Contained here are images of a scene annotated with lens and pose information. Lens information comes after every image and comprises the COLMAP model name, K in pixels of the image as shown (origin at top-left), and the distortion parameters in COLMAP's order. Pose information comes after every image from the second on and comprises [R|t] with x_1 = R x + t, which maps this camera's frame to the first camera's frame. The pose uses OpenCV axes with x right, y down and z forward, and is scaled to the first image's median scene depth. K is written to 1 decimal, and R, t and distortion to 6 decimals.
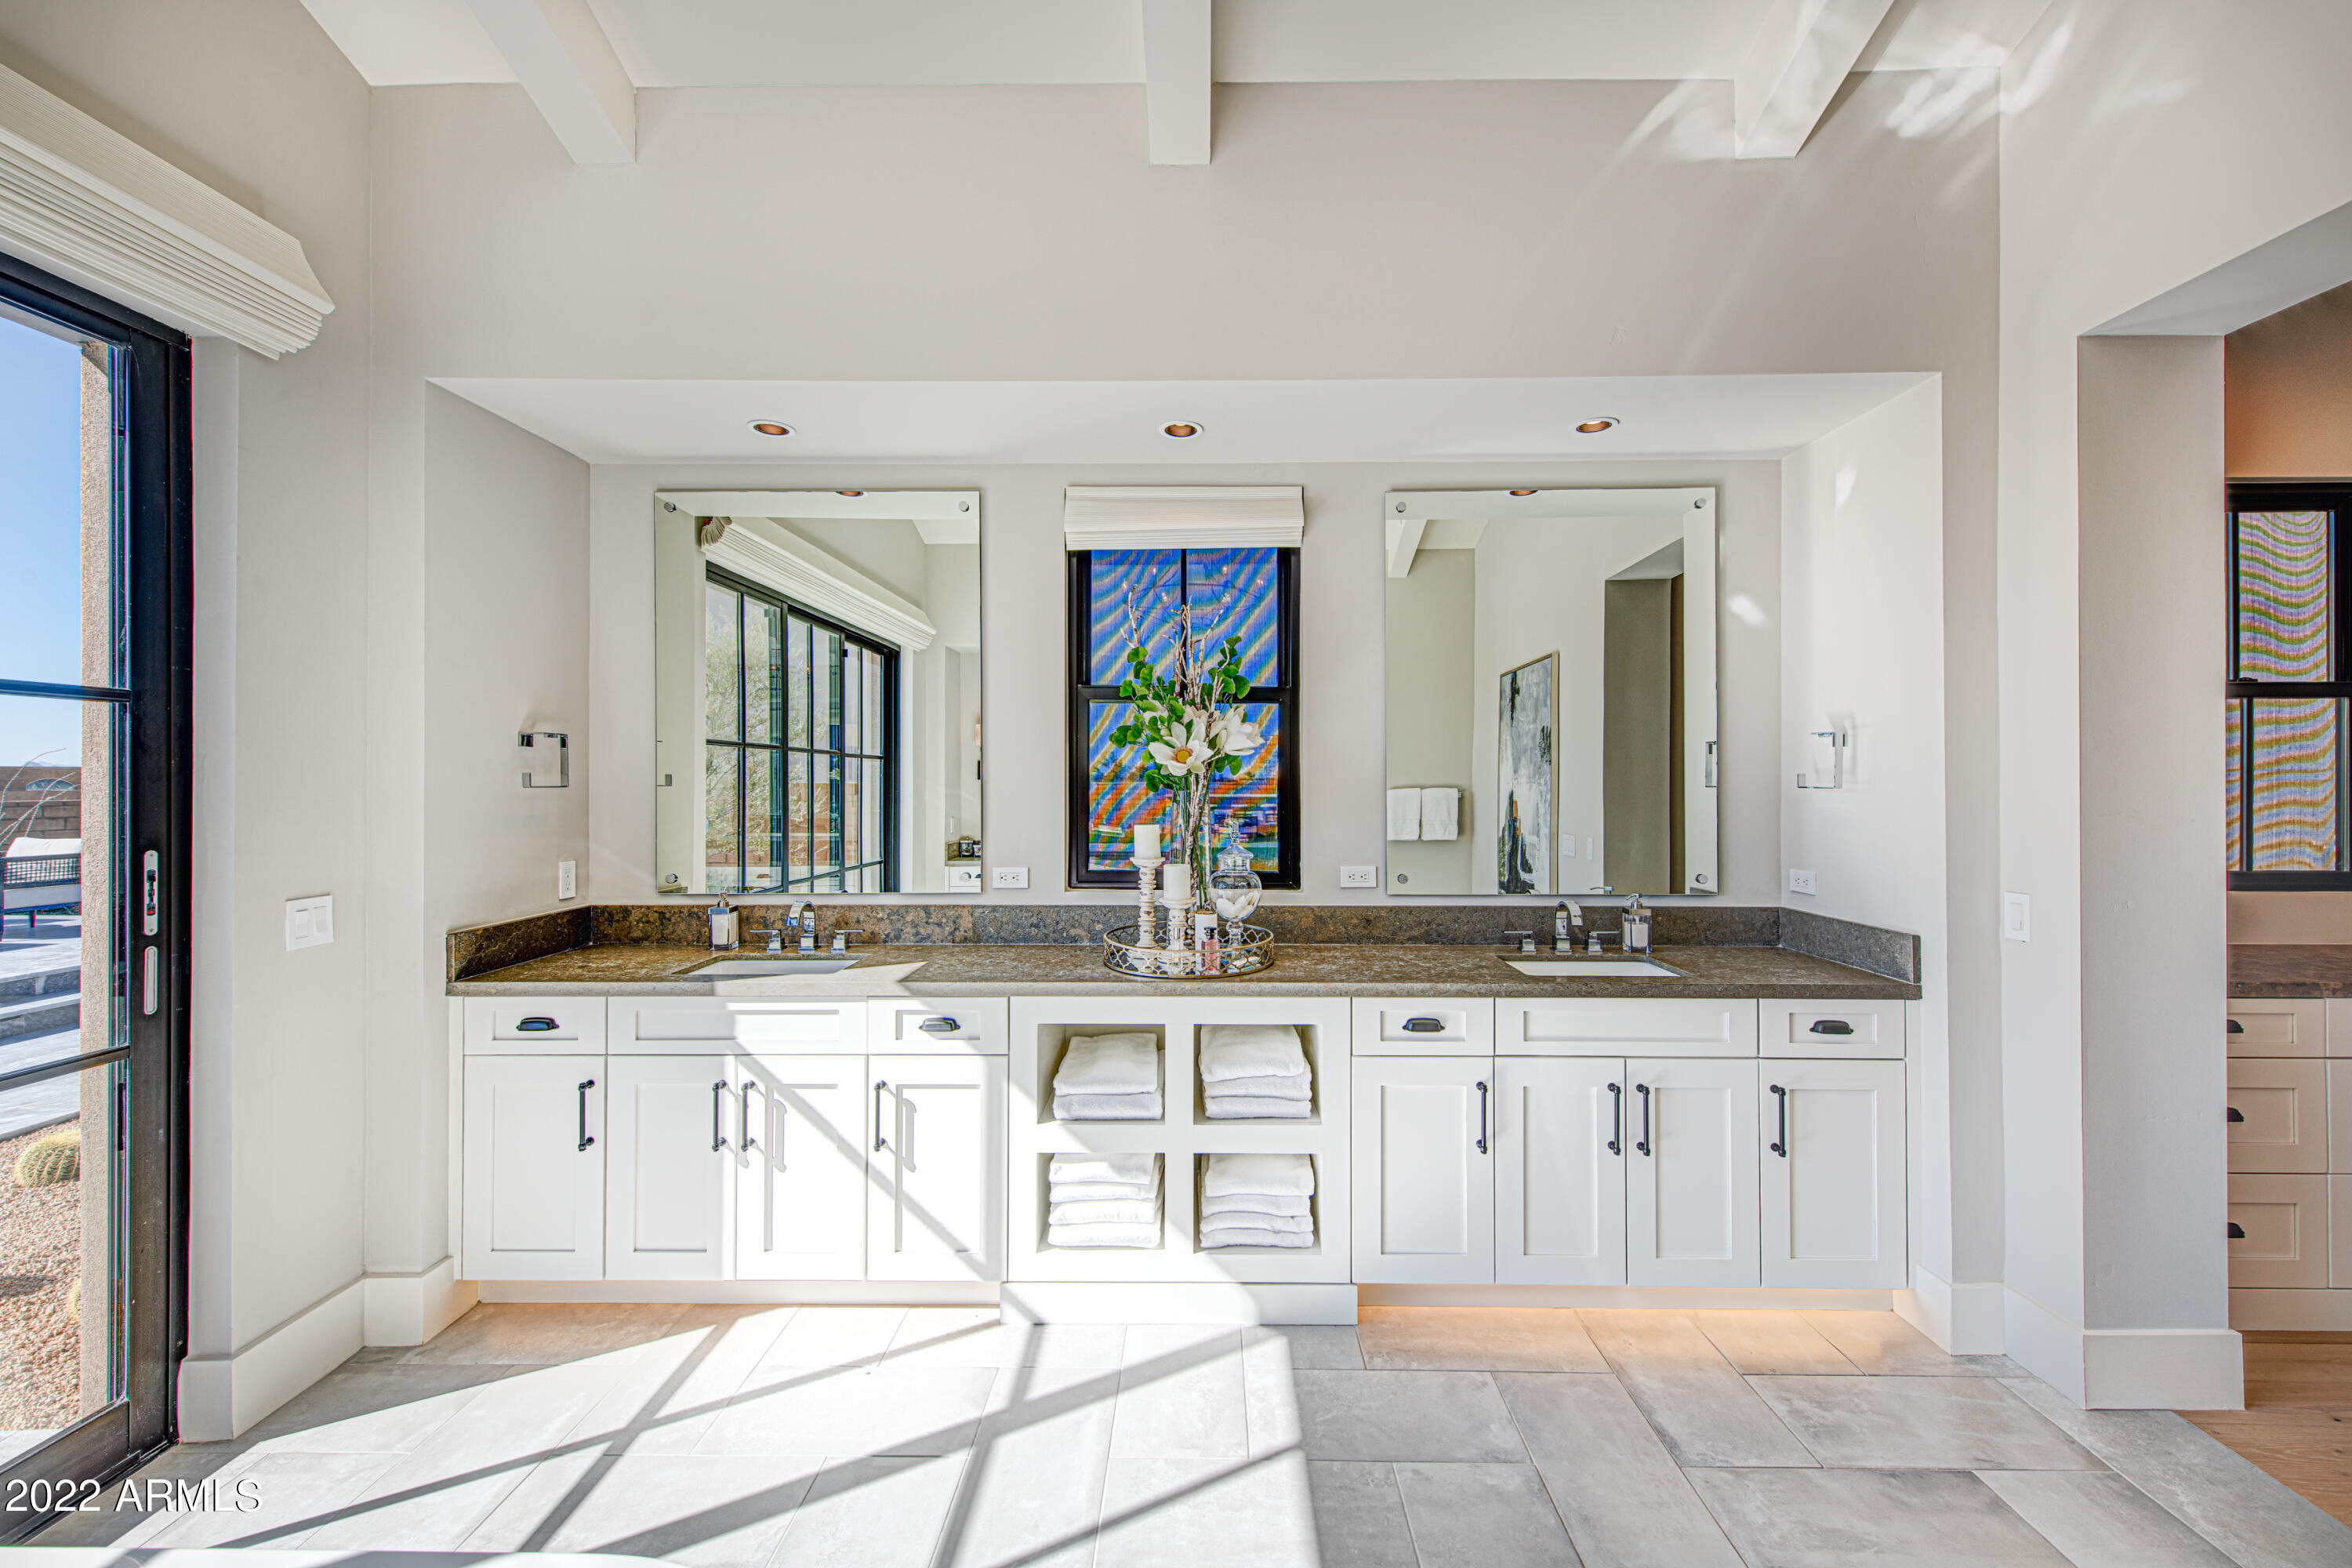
lens RADIAL K [[921.9, 0, 1187.6], [0, 921.9, 776.4], [0, 0, 1]] dist [0.006410, -0.000204]
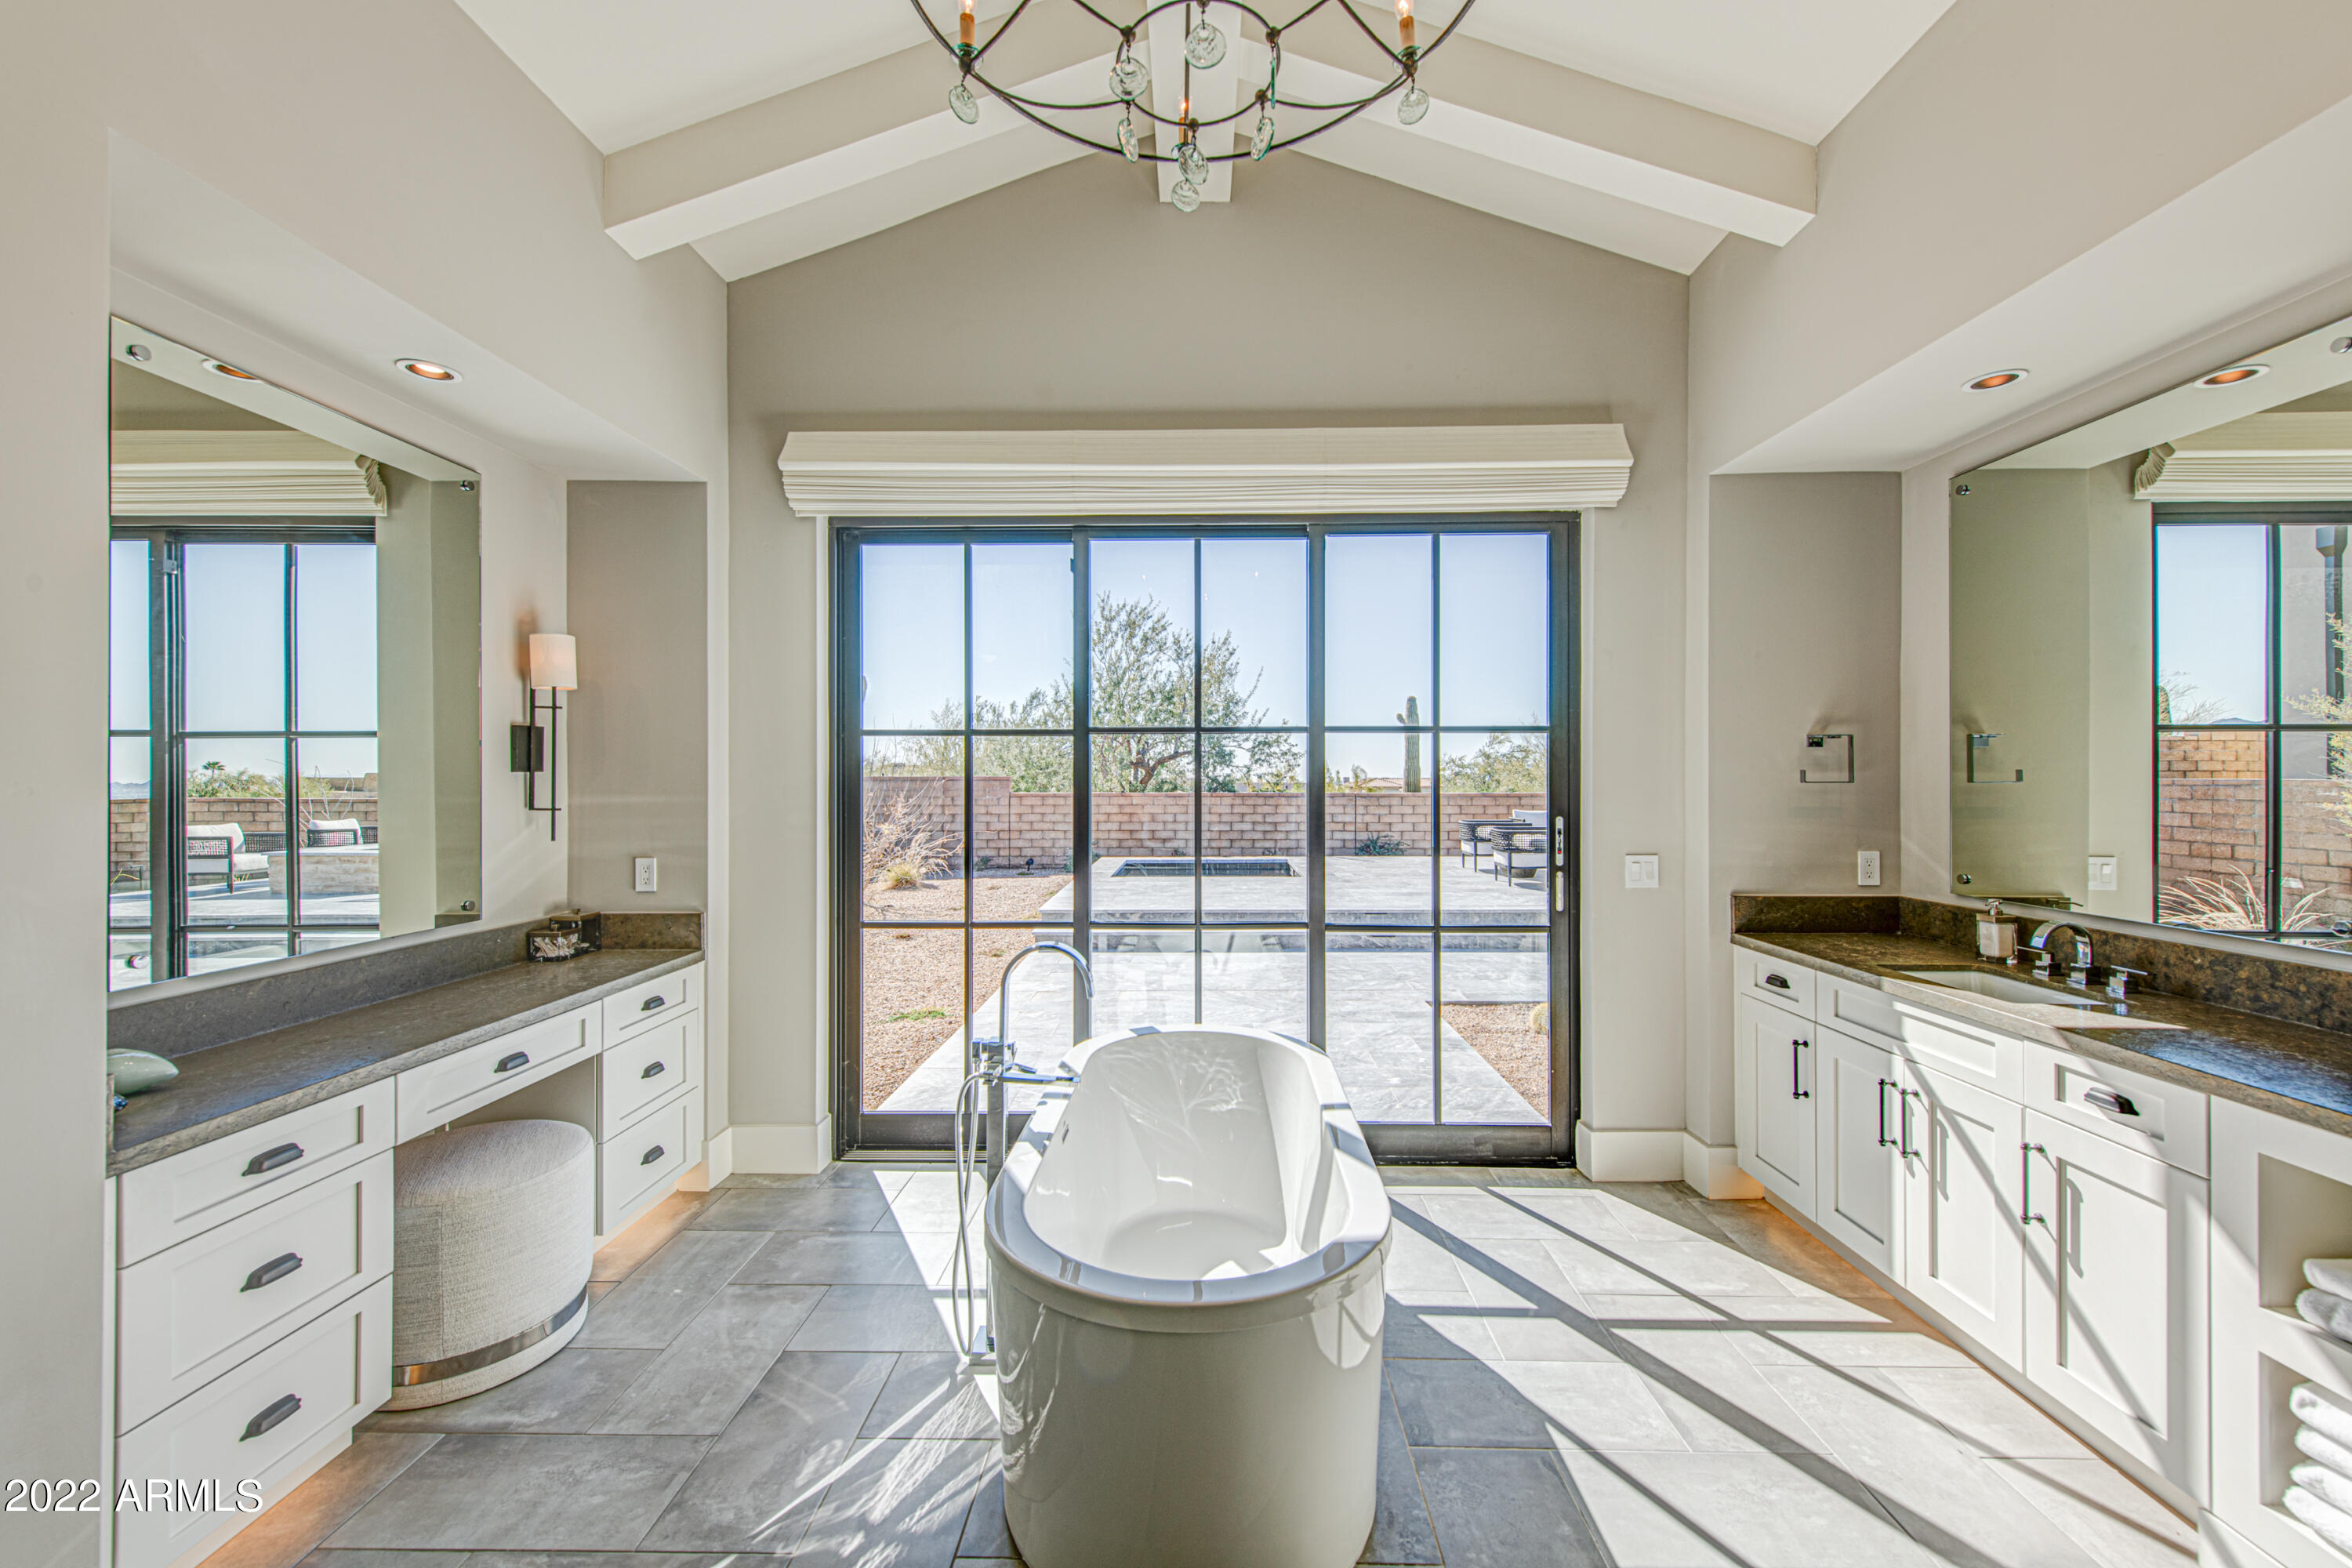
lens RADIAL K [[921.9, 0, 1187.3], [0, 921.9, 776.5], [0, 0, 1]] dist [0.006410, -0.000204]
pose [[-0.003286, 0.002192, -0.999992, 0.491798], [0.005567, 0.999982, 0.002174, -0.002568], [0.999979, -0.005559, -0.003298, 0.246929]]
